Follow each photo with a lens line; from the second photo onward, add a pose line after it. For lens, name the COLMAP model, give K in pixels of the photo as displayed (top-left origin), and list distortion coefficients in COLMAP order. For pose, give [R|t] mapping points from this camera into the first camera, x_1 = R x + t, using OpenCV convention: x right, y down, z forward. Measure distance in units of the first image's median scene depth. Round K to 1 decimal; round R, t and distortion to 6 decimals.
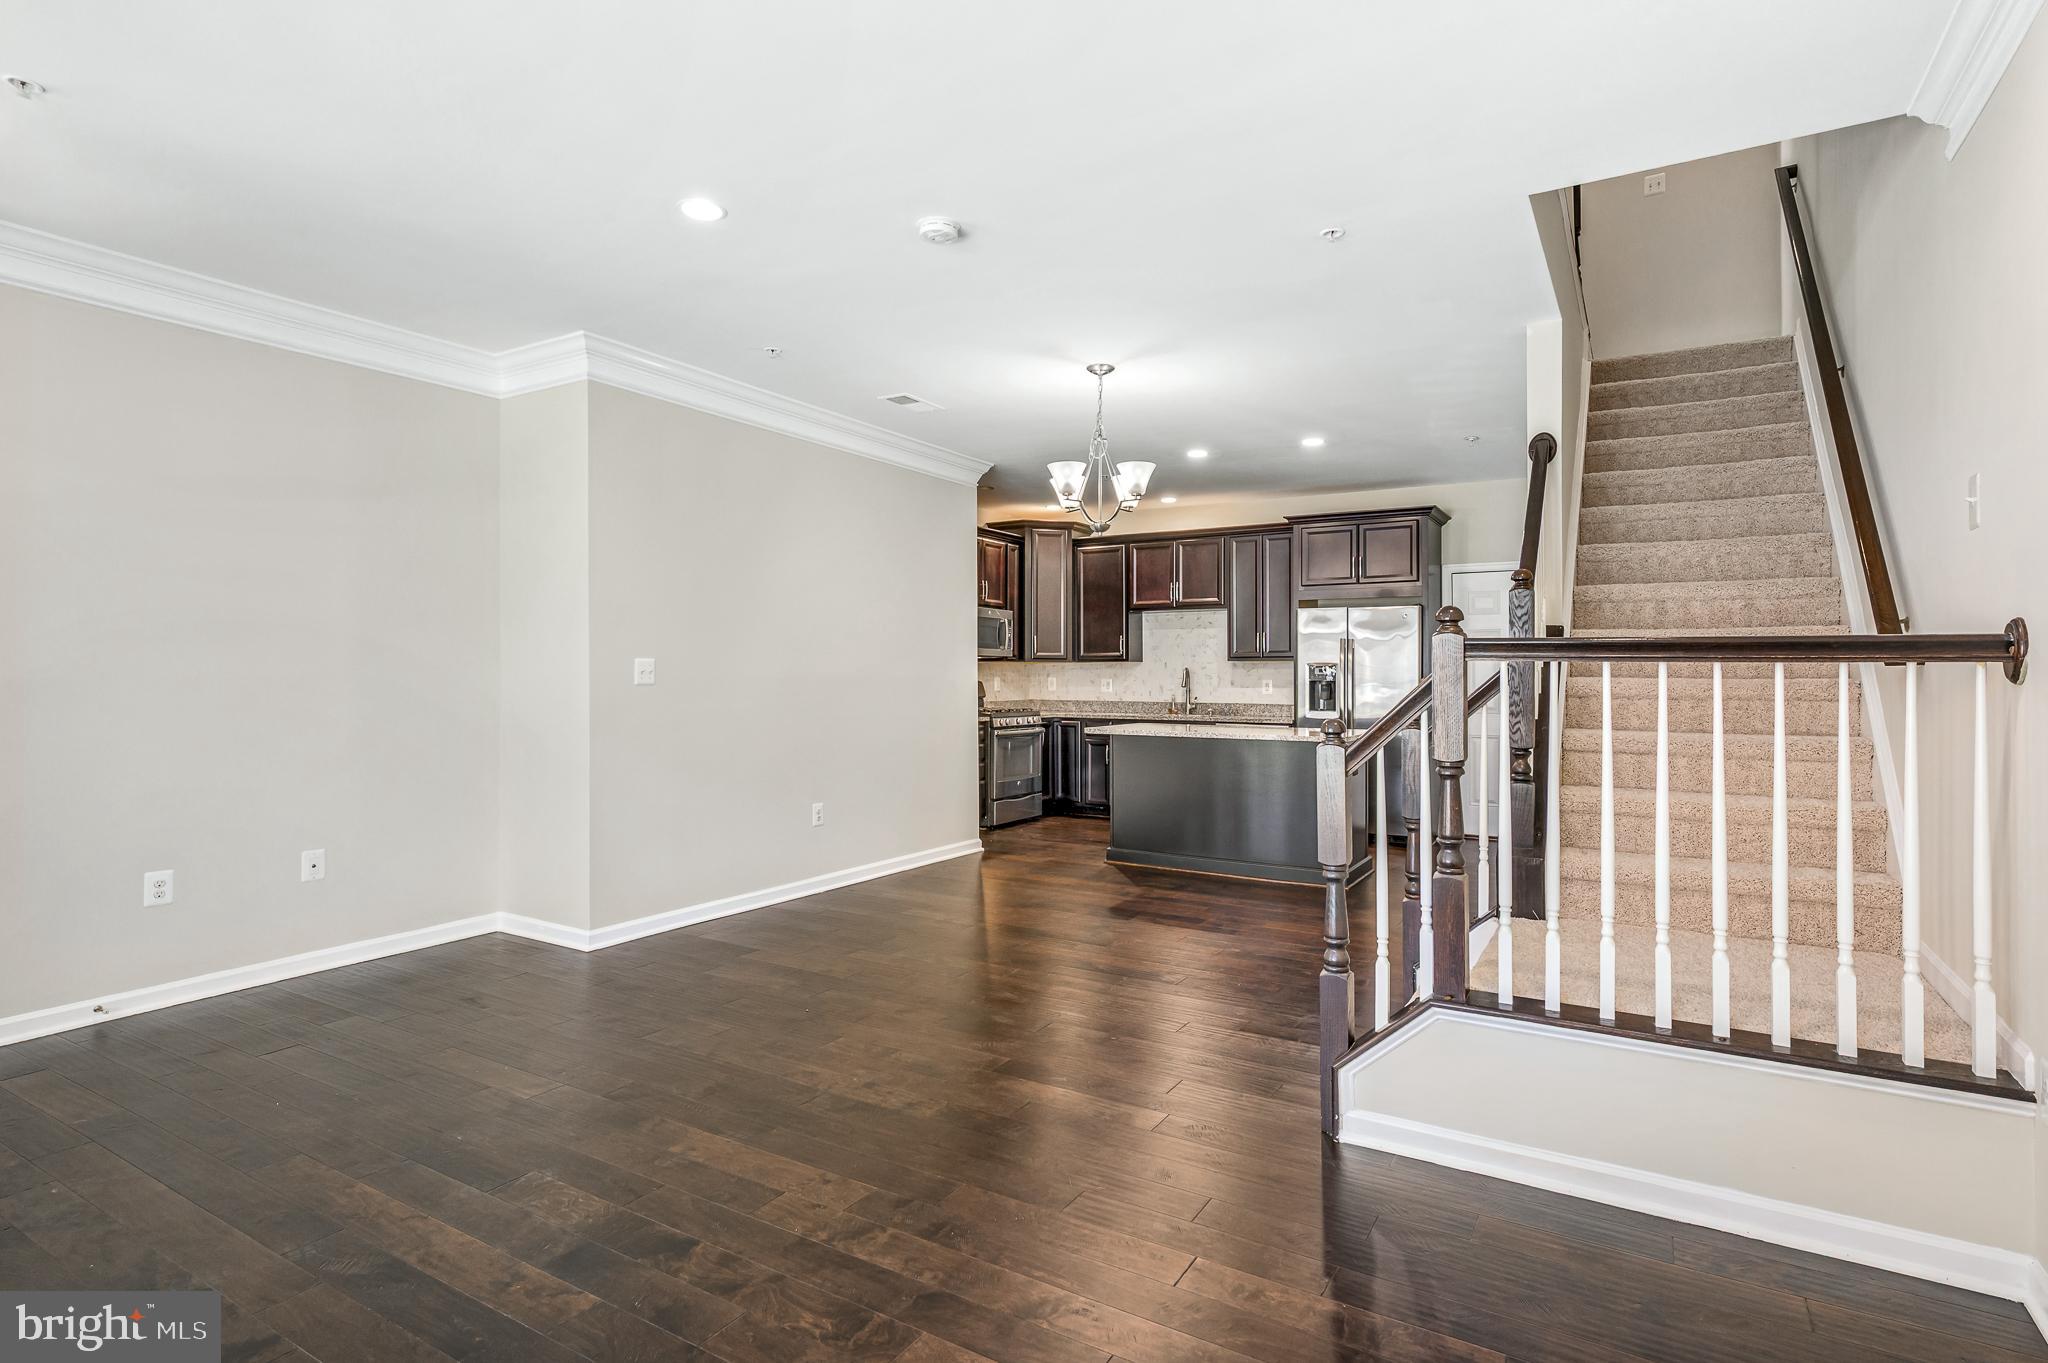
lens RADIAL K [[1041.5, 0, 1024.7], [0, 1041.5, 637.6], [0, 0, 1]] dist [0.002223, 0.000803]
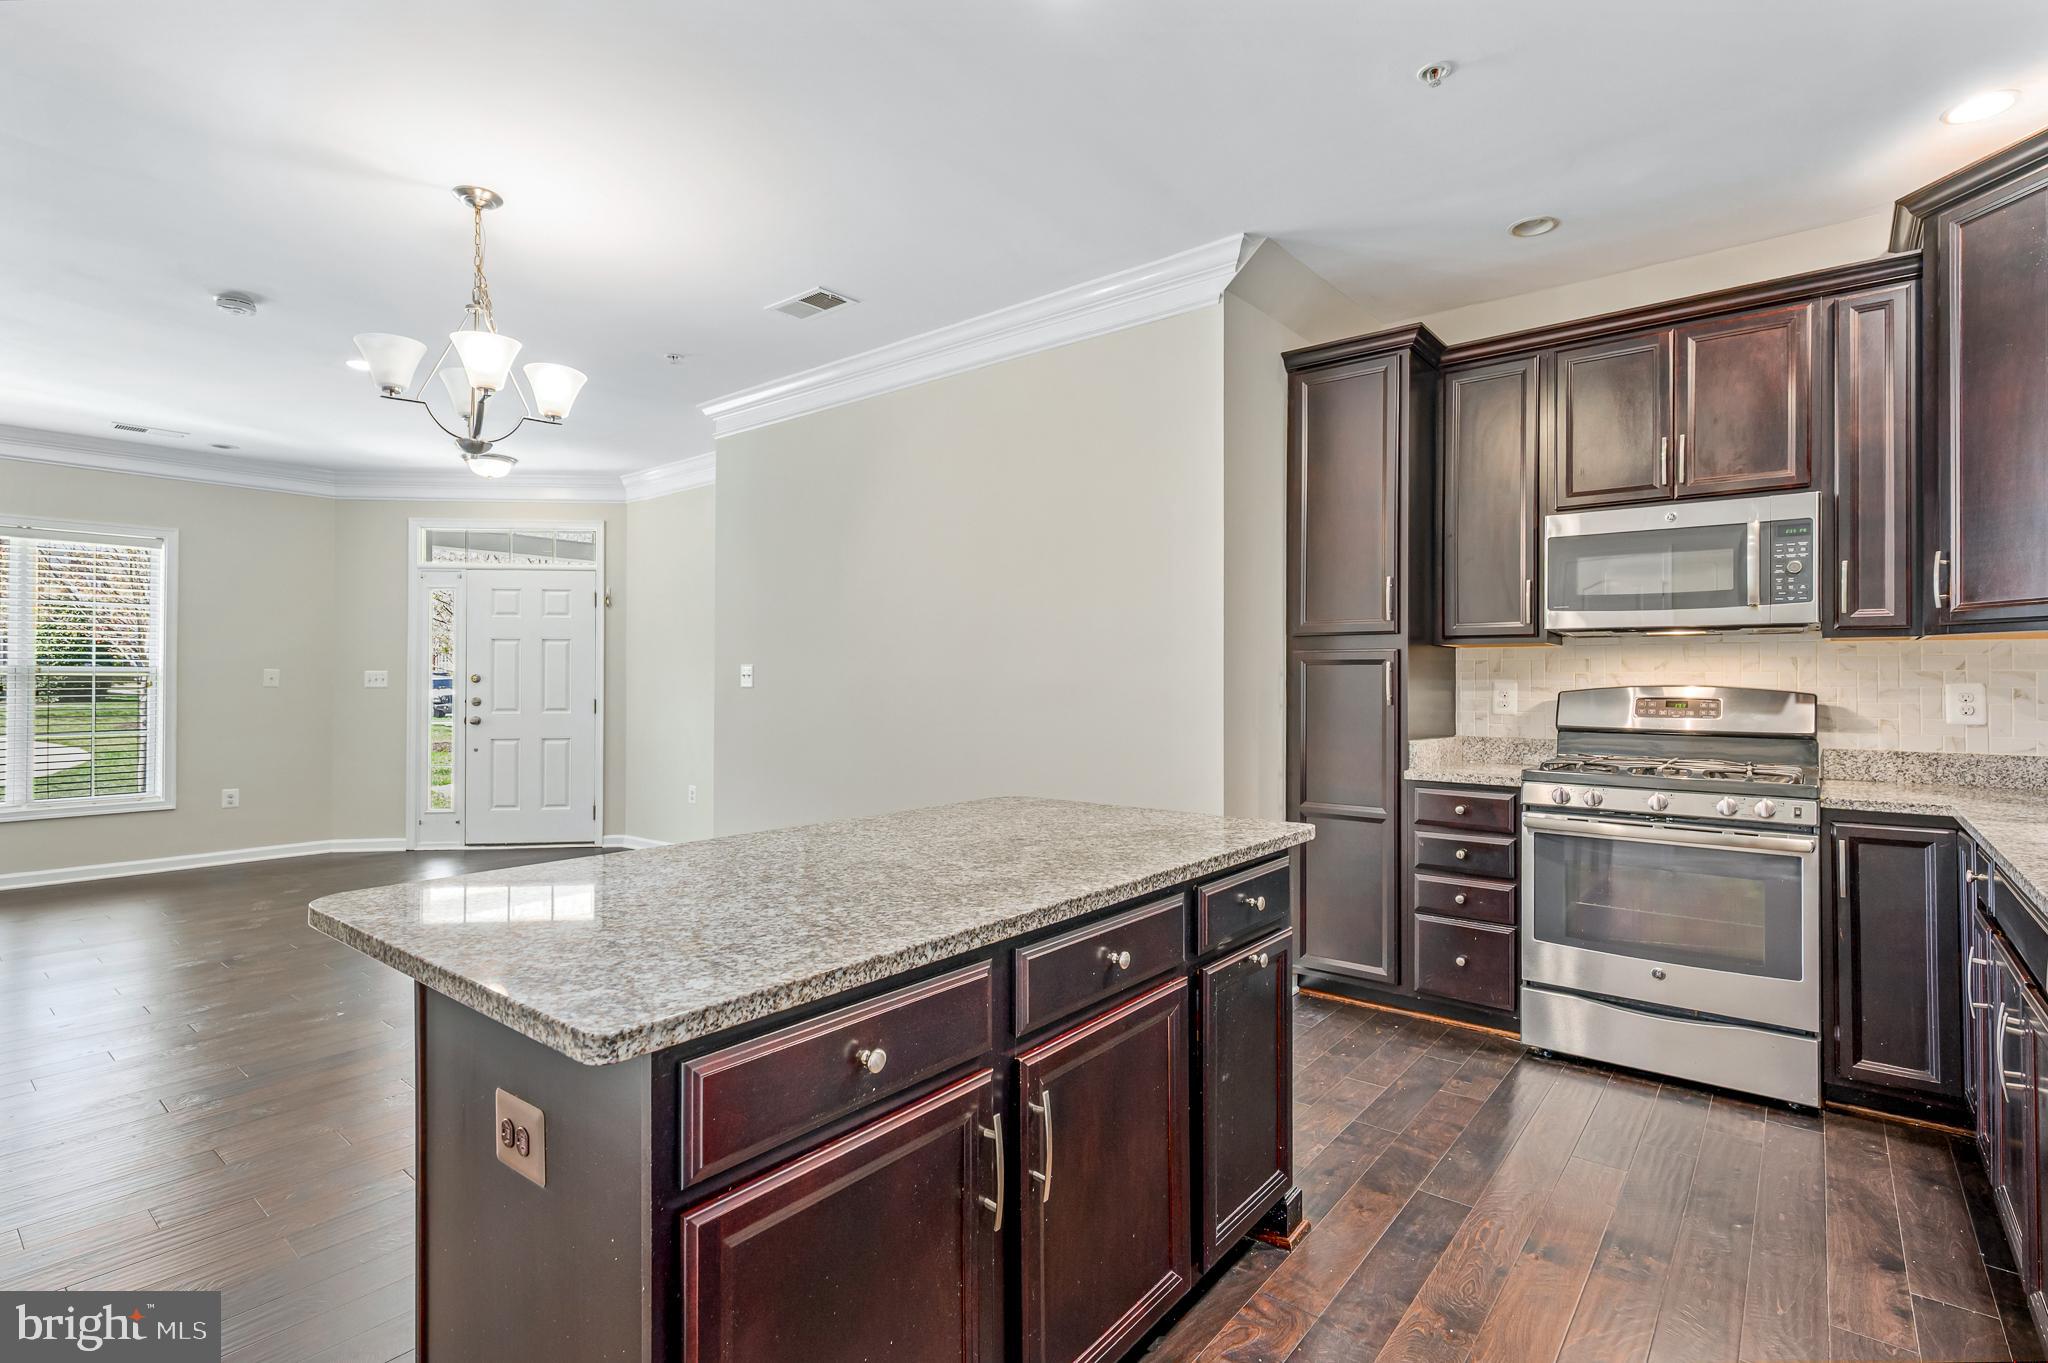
lens RADIAL K [[984.8, 0, 1038.7], [0, 984.8, 663.8], [0, 0, 1]] dist [0.000861, -0.000068]
pose [[-0.132479, -0.016114, -0.991055, 0.350537], [0.036047, 0.999128, -0.021064, 0.029463], [0.990530, -0.038515, -0.131783, 0.794167]]
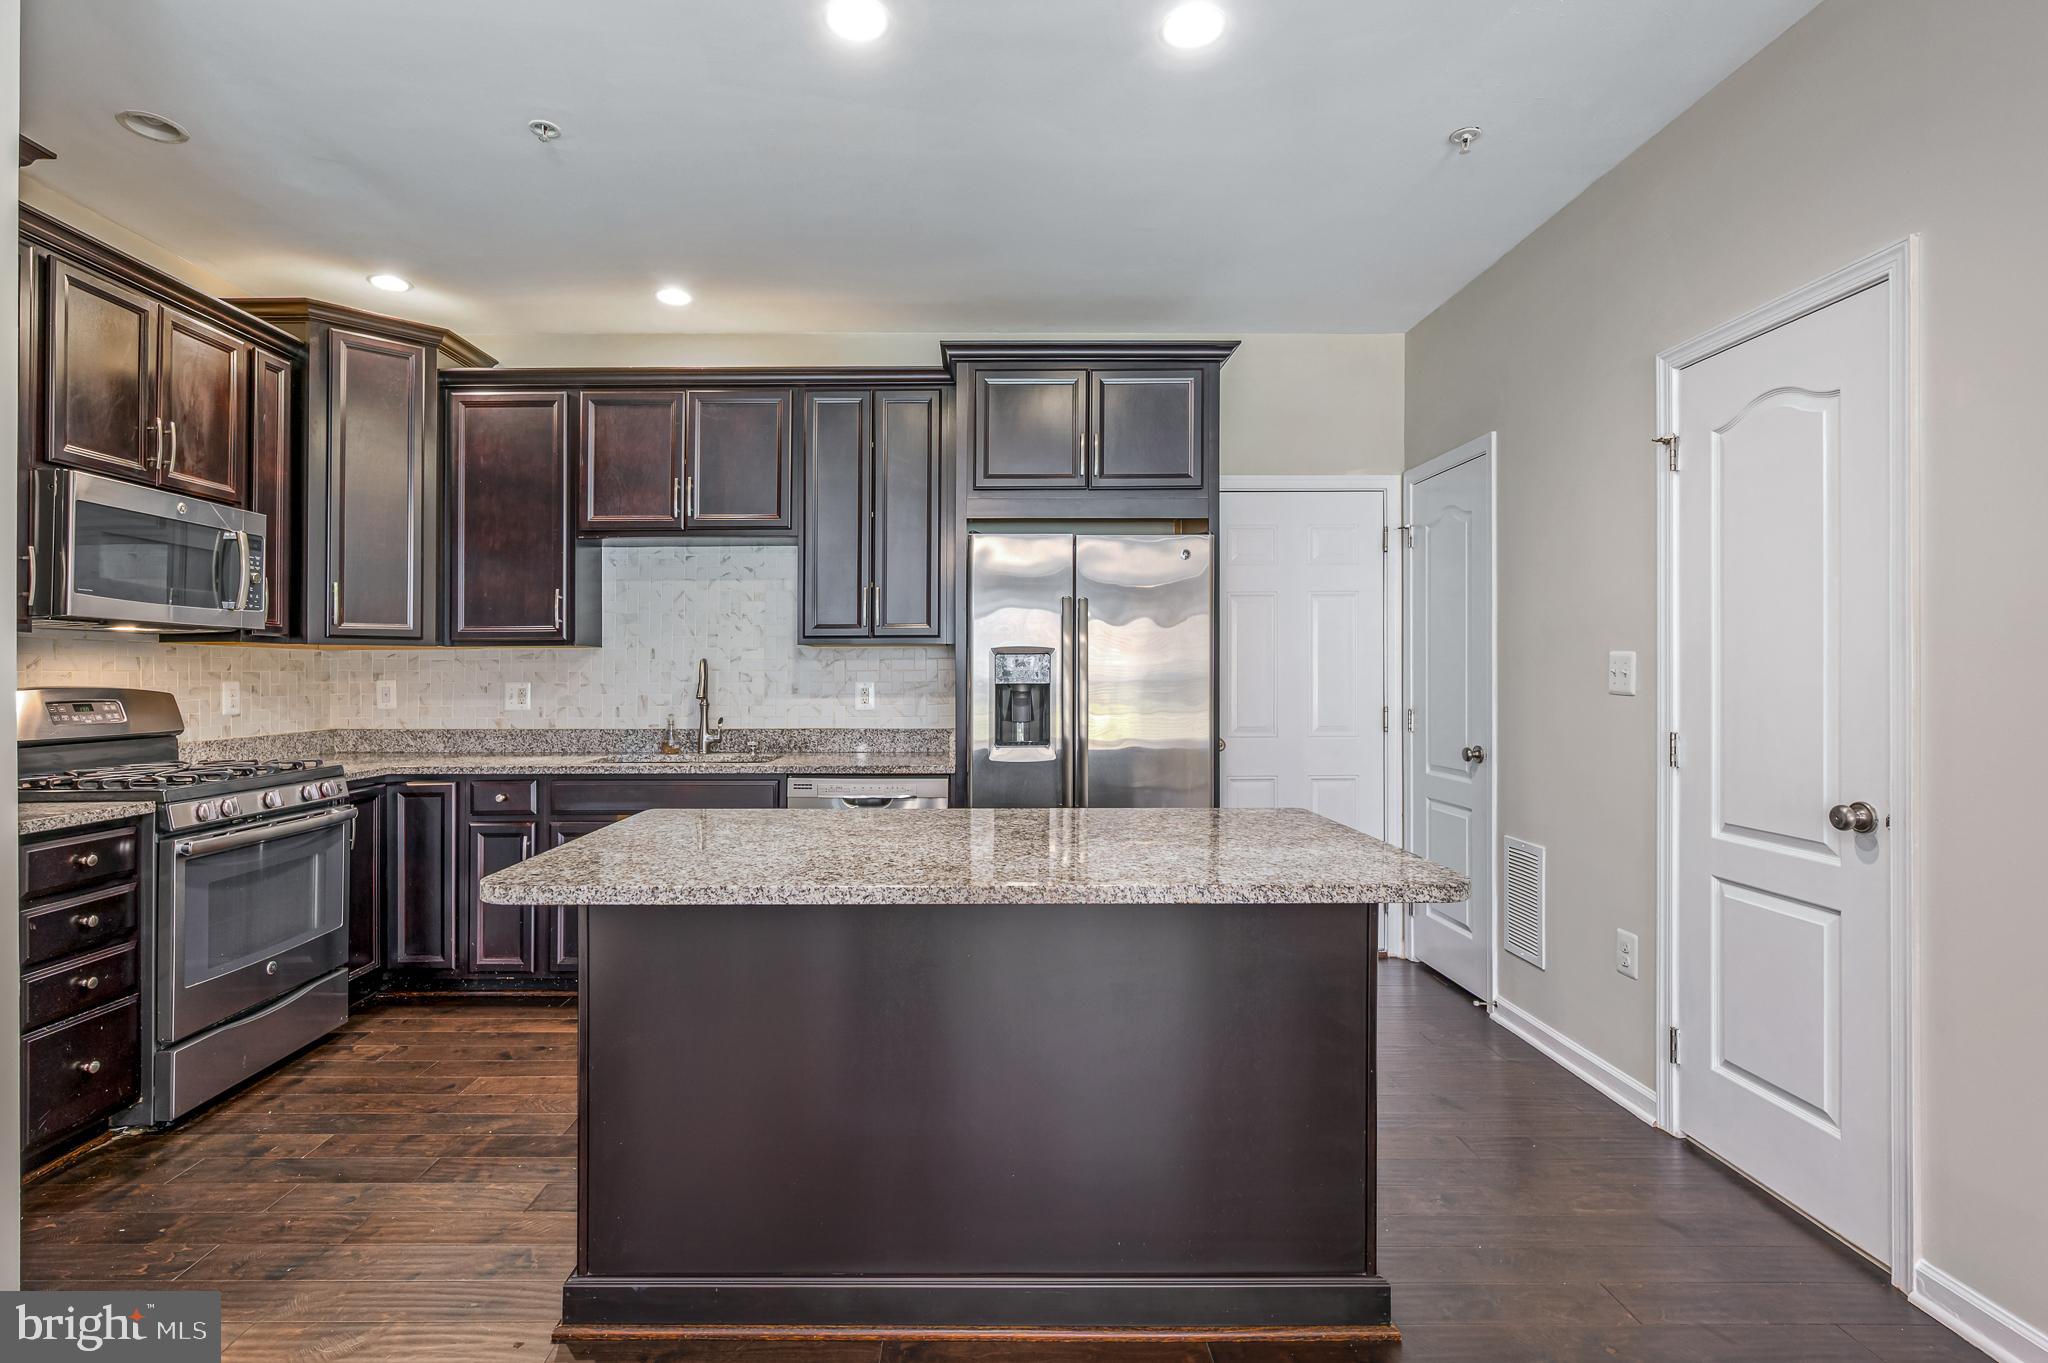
lens RADIAL K [[984.8, 0, 977.5], [0, 984.8, 653.5], [0, 0, 1]] dist [0.000861, -0.000068]
pose [[0.855069, 0.004371, 0.518496, 0.026213], [-0.012649, 0.999843, 0.012430, 0.019321], [-0.518361, -0.017187, 0.854989, 0.541727]]
